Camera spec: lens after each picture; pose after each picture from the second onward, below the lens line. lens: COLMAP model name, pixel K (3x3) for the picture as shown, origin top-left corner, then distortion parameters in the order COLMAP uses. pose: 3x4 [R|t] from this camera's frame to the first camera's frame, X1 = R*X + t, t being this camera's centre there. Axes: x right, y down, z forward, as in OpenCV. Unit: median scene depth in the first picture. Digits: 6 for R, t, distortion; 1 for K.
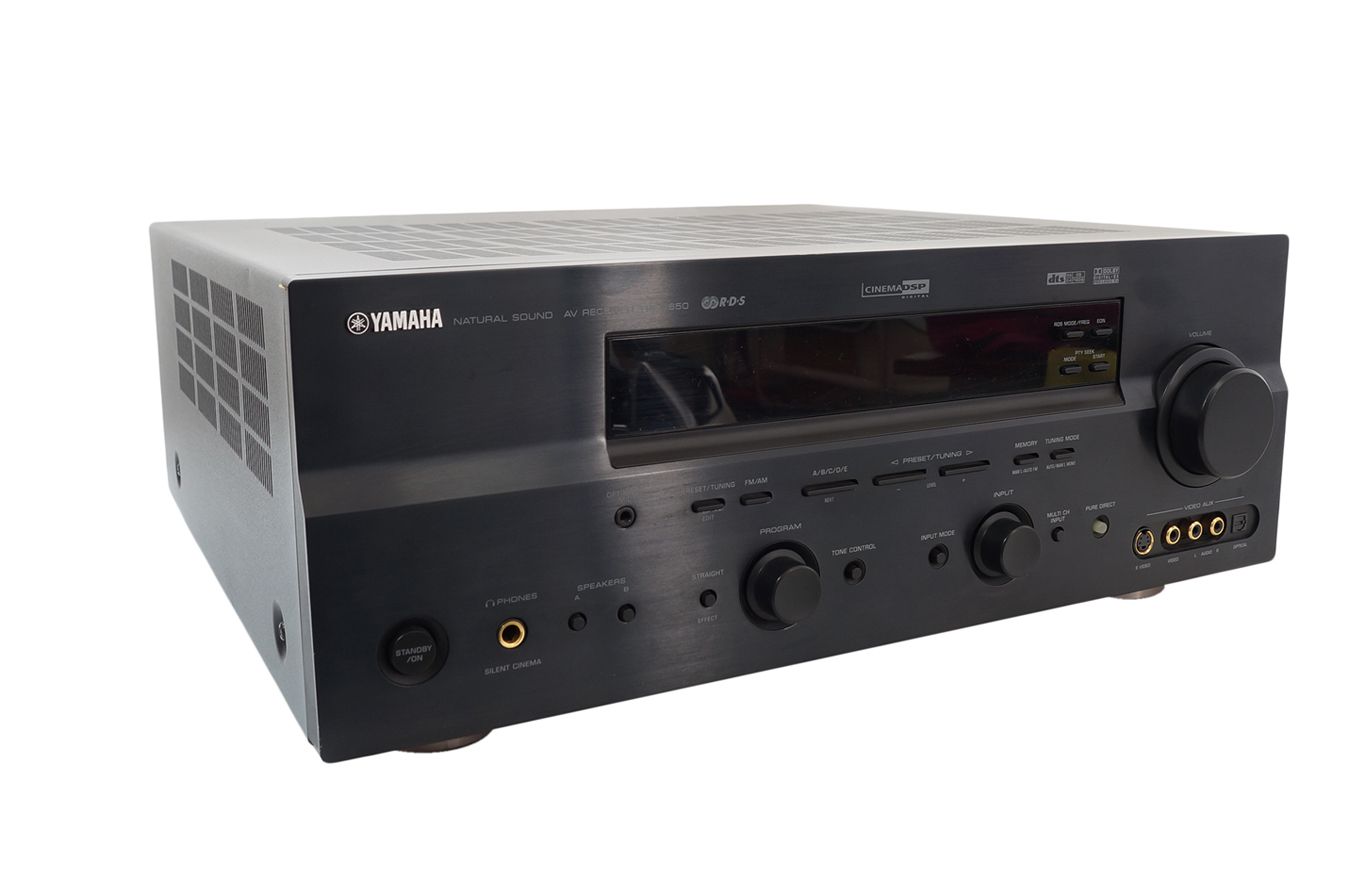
lens RADIAL K [[1291.2, 0, 661.7], [0, 1291.2, 442.7], [0, 0, 1]] dist [-0.057685, 0.000000]
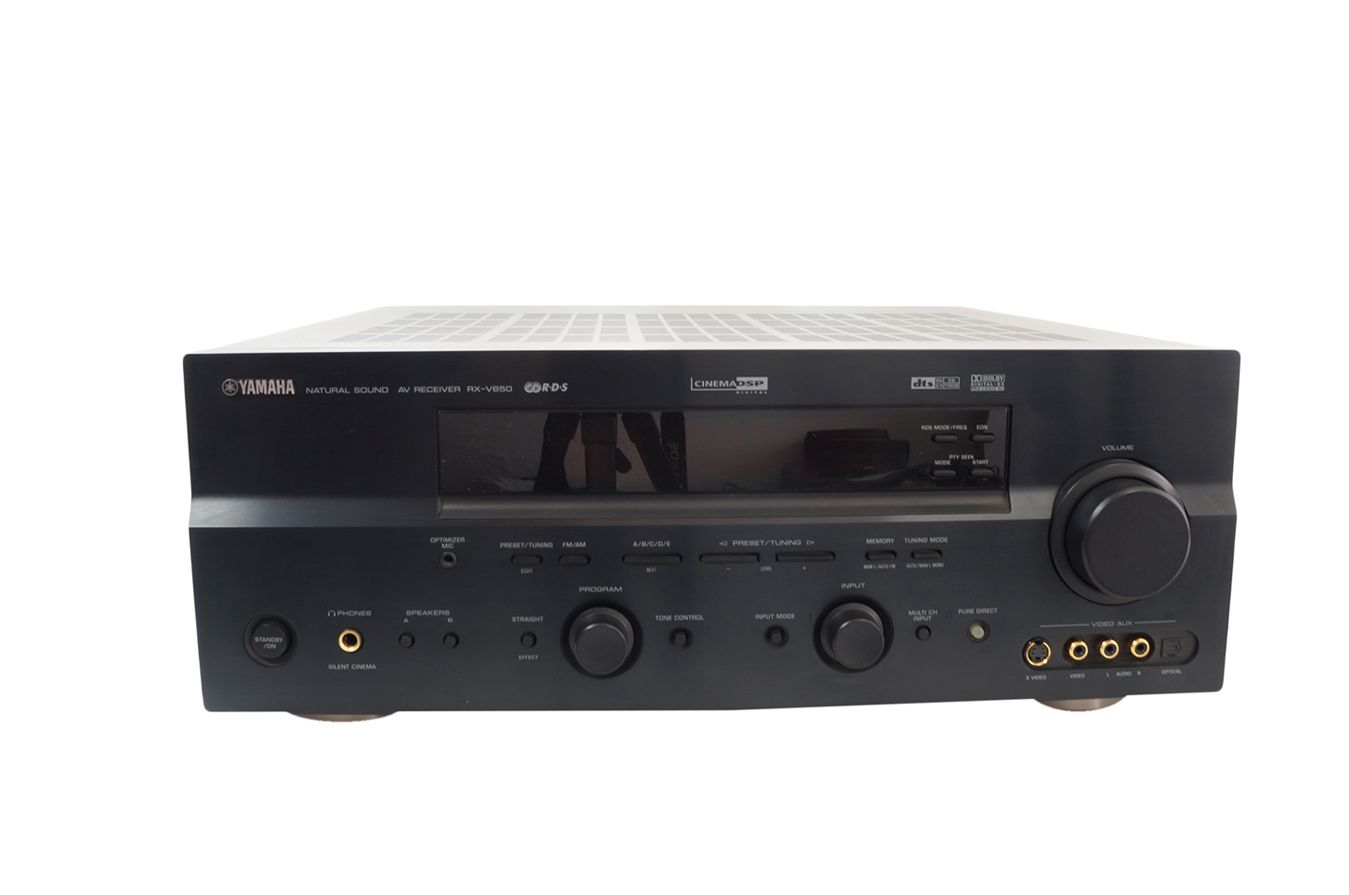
lens RADIAL K [[960.2, 0, 664.6], [0, 960.2, 408.8], [0, 0, 1]] dist [-0.092345, 0.003419]
pose [[0.906618, 0.068821, -0.416303, 0.441379], [-0.097119, 0.994155, -0.047157, -0.051829], [0.410624, 0.083185, 0.908002, 0.227259]]
